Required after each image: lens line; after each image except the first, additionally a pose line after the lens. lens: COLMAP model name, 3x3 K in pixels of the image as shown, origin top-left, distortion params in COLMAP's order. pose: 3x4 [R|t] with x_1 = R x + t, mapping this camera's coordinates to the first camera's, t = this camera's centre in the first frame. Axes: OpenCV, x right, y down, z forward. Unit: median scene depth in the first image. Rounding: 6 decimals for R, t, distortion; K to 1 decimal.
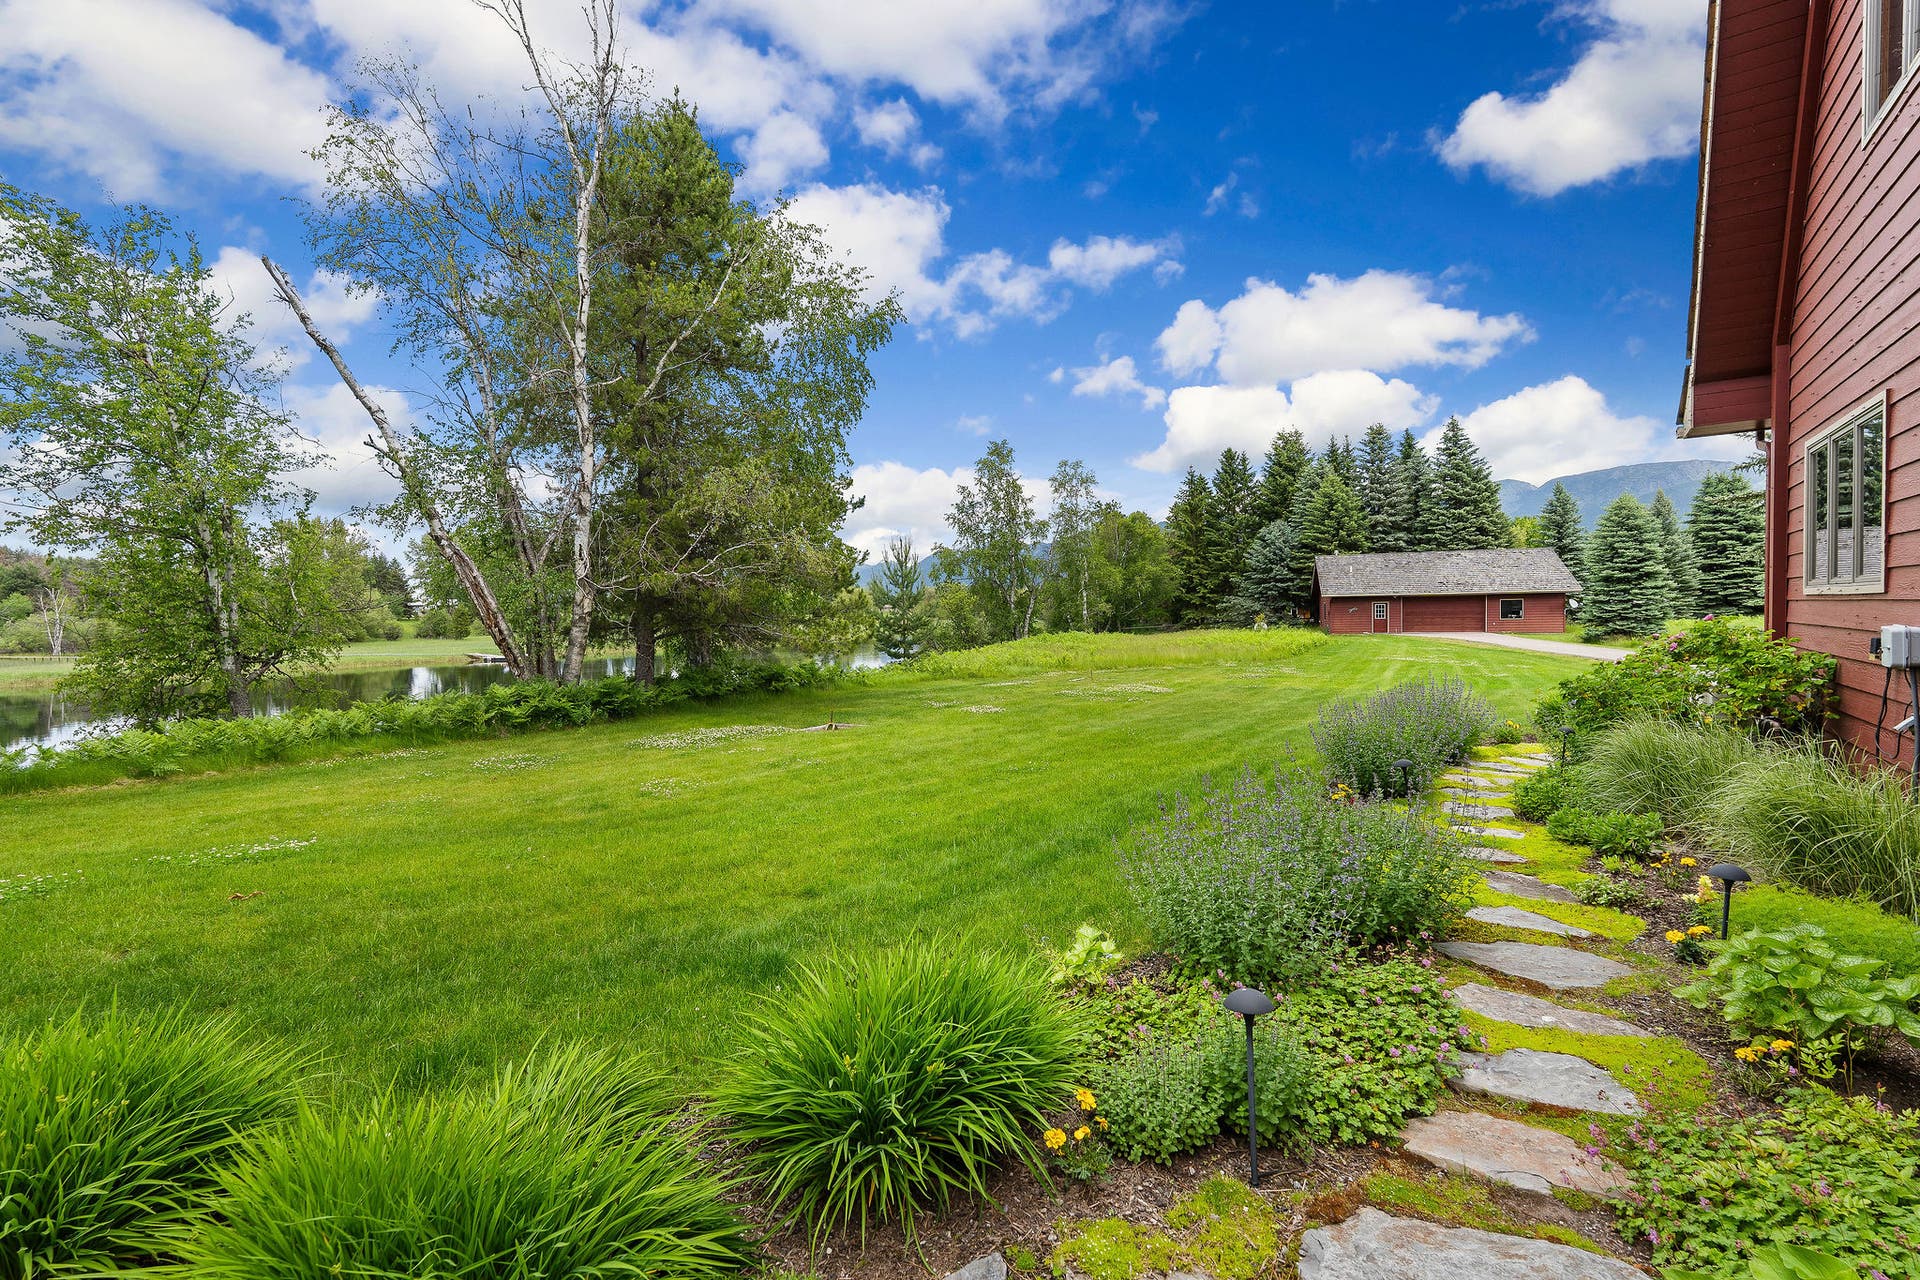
lens RADIAL K [[857.3, 0, 947.3], [0, 857.3, 629.3], [0, 0, 1]] dist [0.000886, 0.000042]
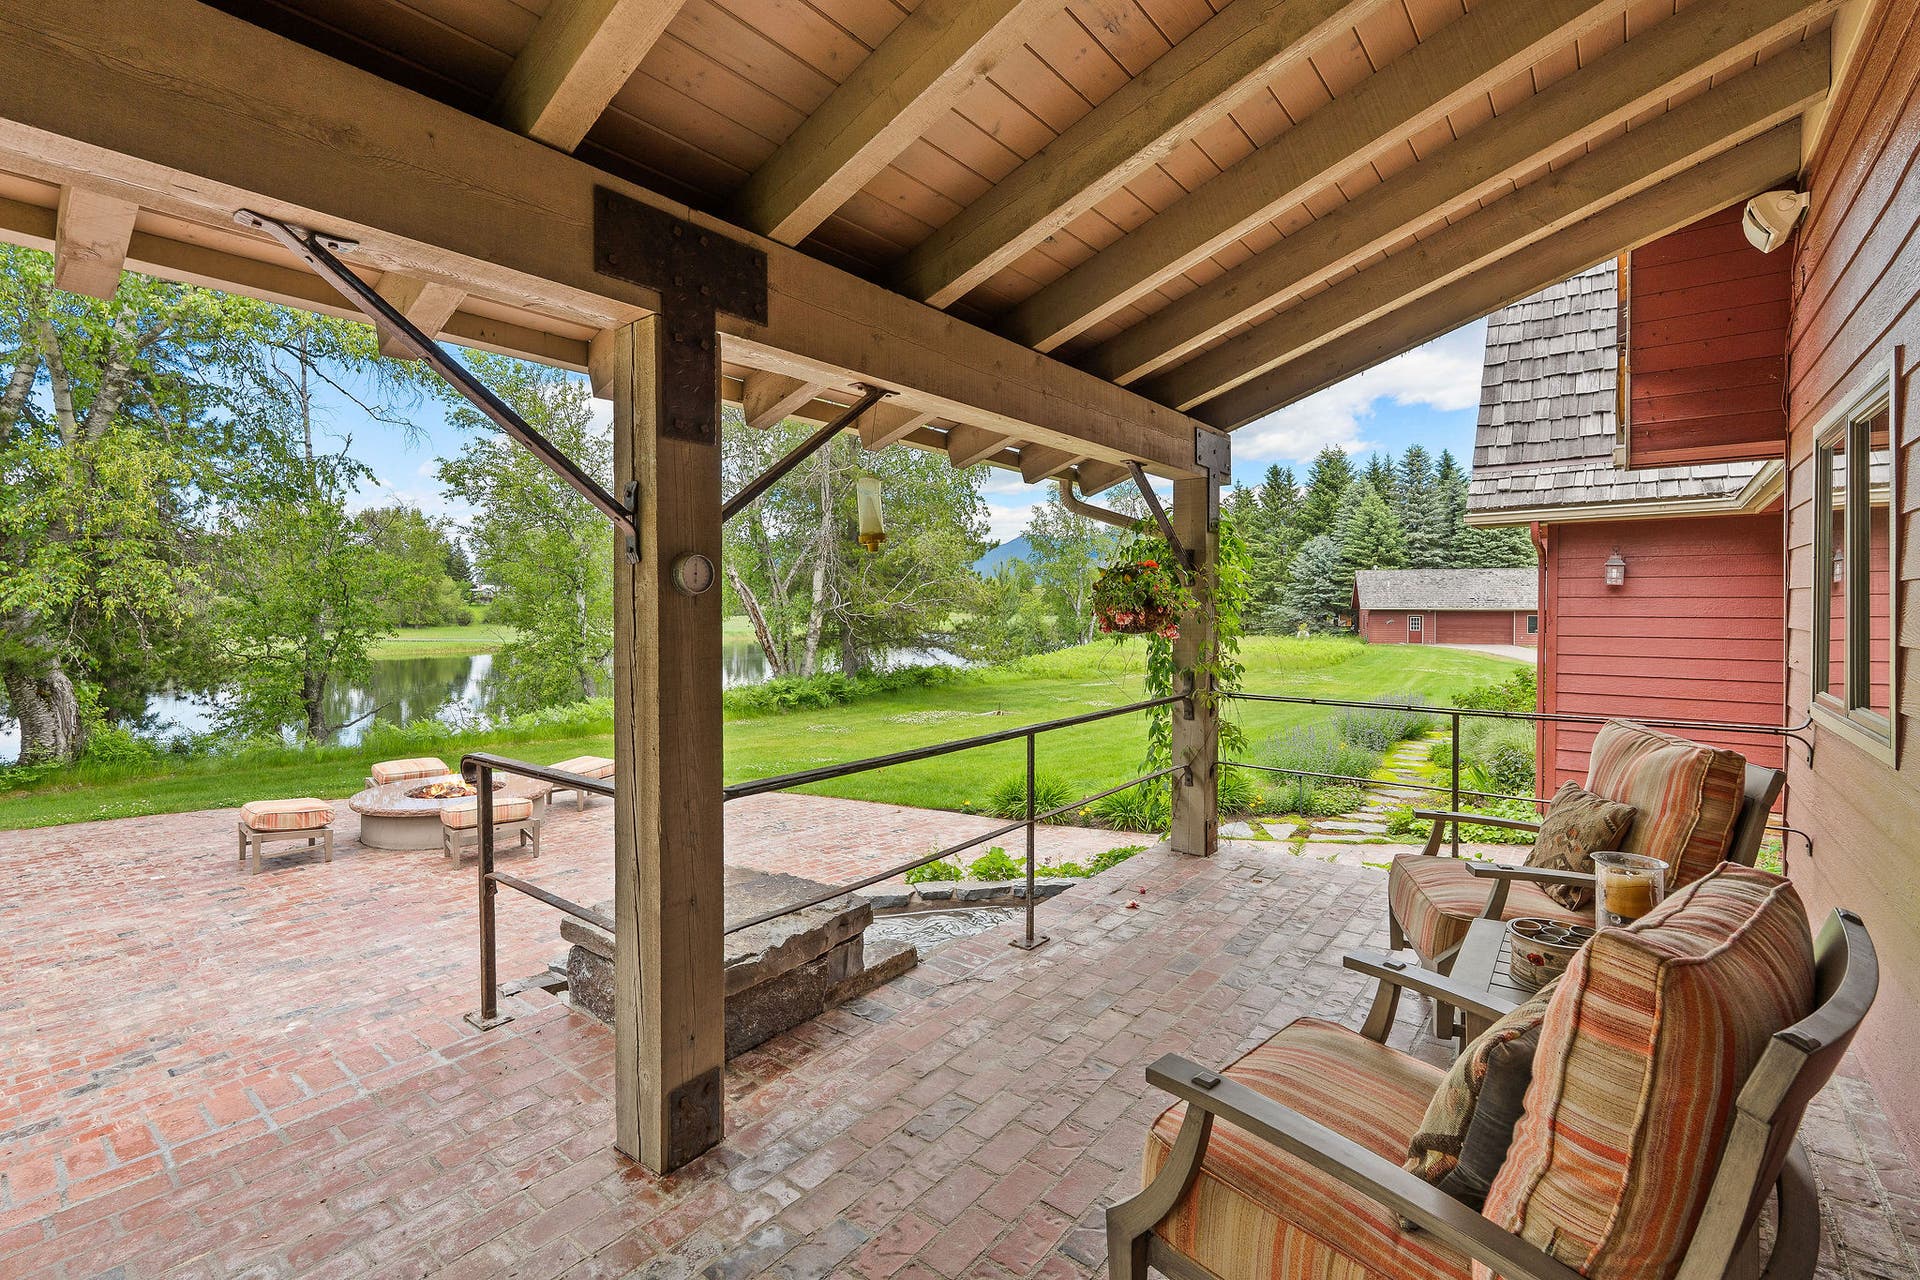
lens RADIAL K [[857.3, 0, 949.2], [0, 857.3, 604.1], [0, 0, 1]] dist [0.000886, 0.000042]
pose [[0.998934, 0.020134, -0.041532, -0.035667], [-0.021090, 0.999520, -0.022692, -0.007623], [0.041055, 0.023543, 0.998879, -0.097373]]
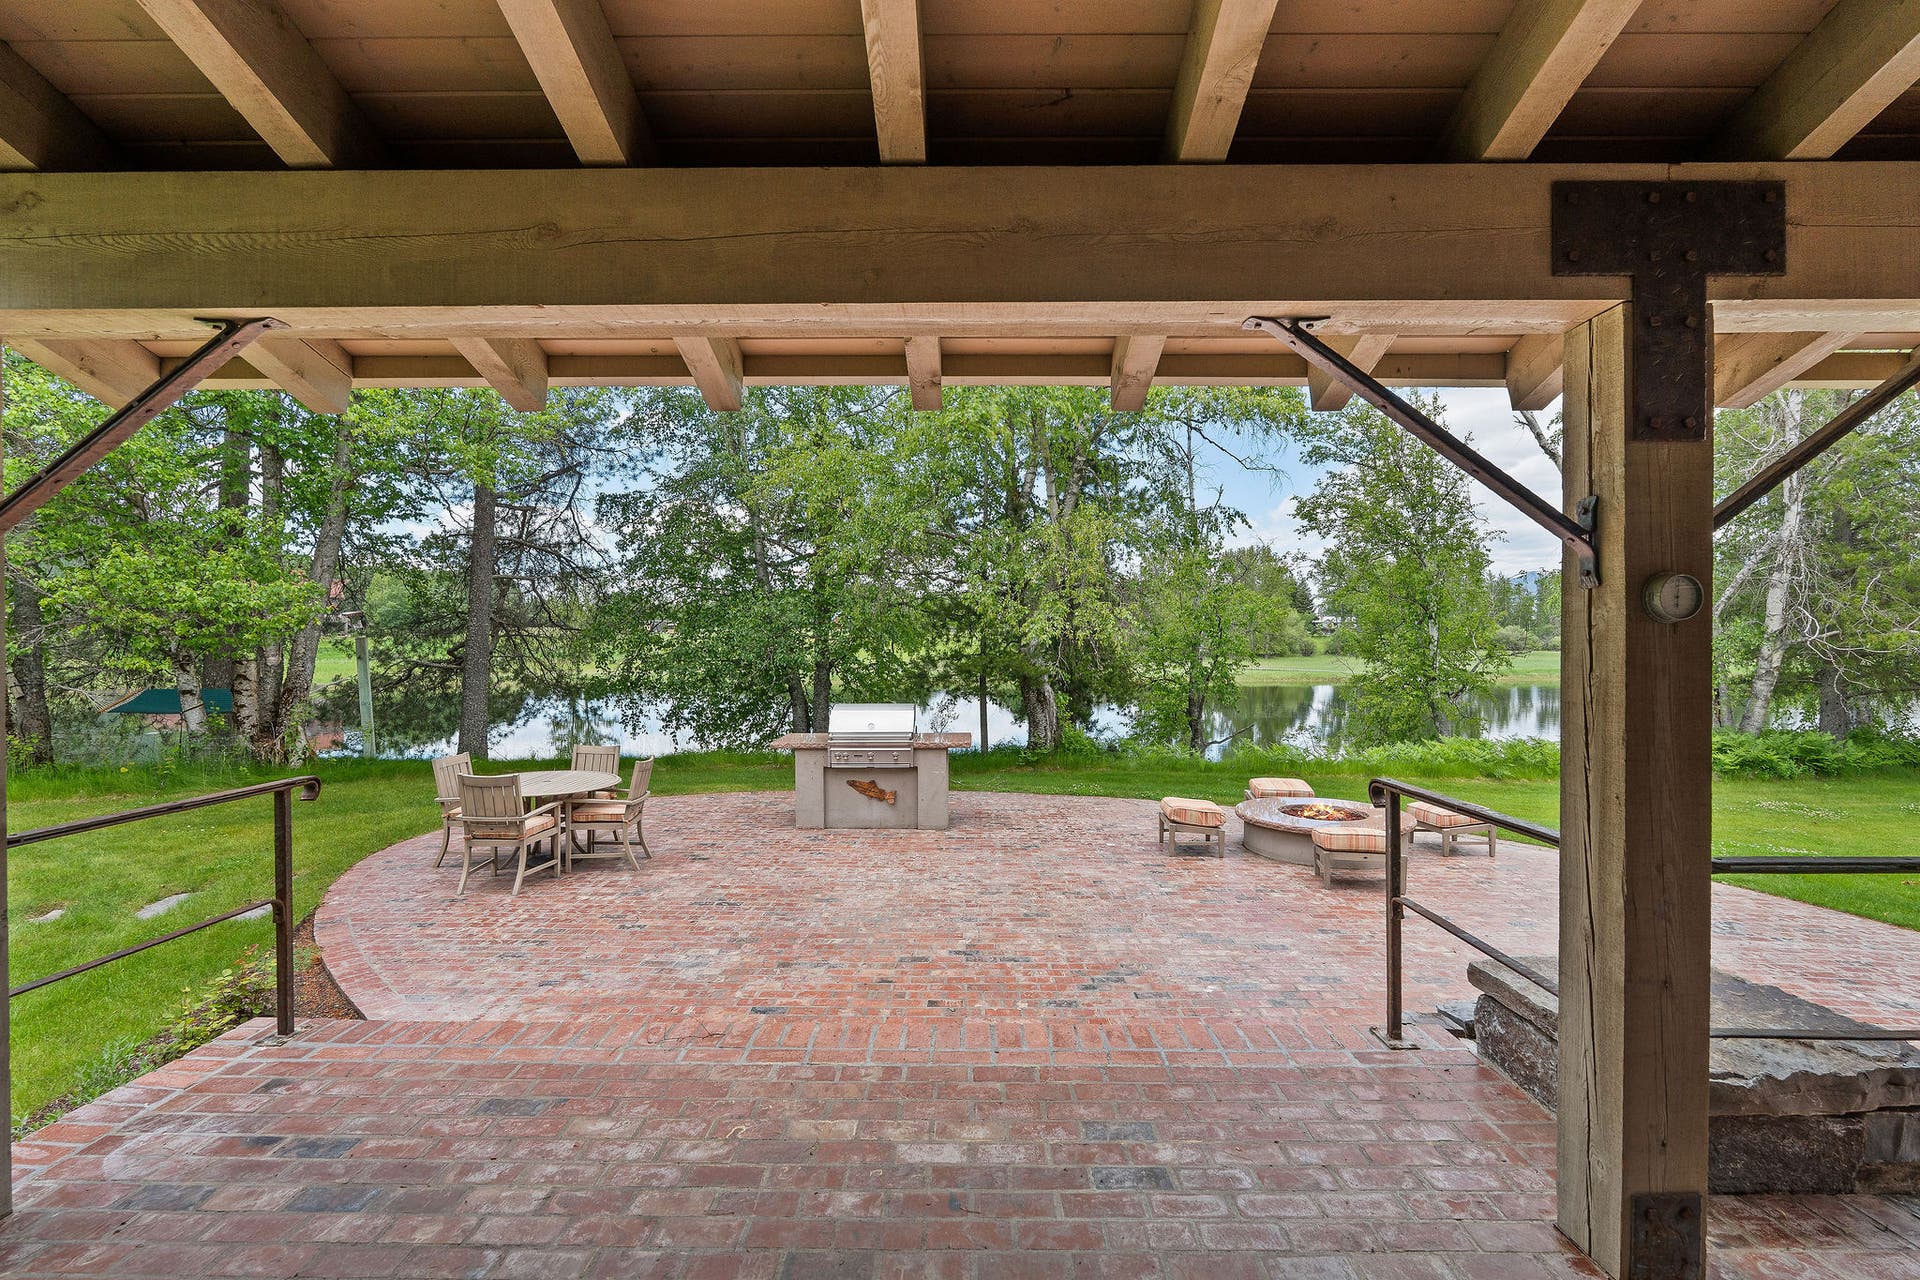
lens RADIAL K [[886.6, 0, 951.0], [0, 886.6, 642.6], [0, 0, 1]] dist [-0.001723, 0.000422]
pose [[0.591140, 0.024300, -0.806203, -0.036872], [-0.028285, 0.999556, 0.009389, -0.007518], [0.806073, 0.017253, 0.591565, -0.099563]]
